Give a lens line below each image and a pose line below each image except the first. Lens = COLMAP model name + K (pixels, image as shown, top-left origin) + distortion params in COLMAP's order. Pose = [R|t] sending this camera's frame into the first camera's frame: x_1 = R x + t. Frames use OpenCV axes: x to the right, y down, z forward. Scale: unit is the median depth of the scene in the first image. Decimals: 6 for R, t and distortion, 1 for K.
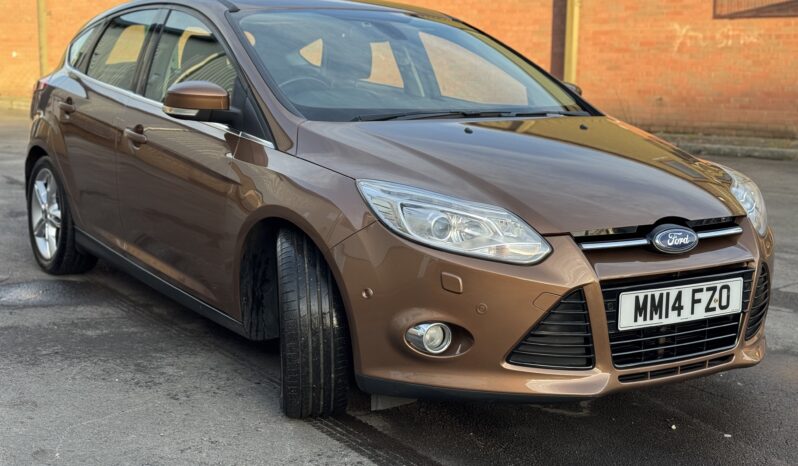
lens RADIAL K [[1053.3, 0, 399.0], [0, 1053.3, 233.0], [0, 0, 1]] dist [0.015870, 0.011066]
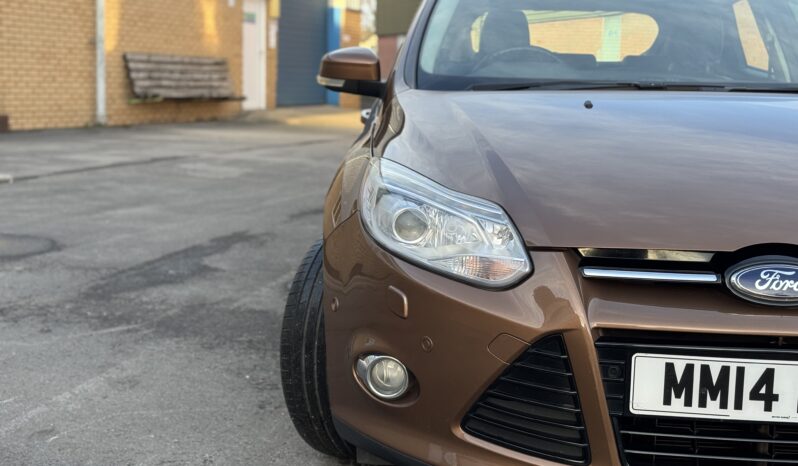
lens RADIAL K [[1053.3, 0, 399.0], [0, 1053.3, 233.0], [0, 0, 1]] dist [0.015870, 0.011066]
pose [[0.840641, 0.092296, -0.533671, 0.405765], [-0.106866, 0.994267, 0.003618, -0.000631], [0.530945, 0.053990, 0.845684, 0.388188]]
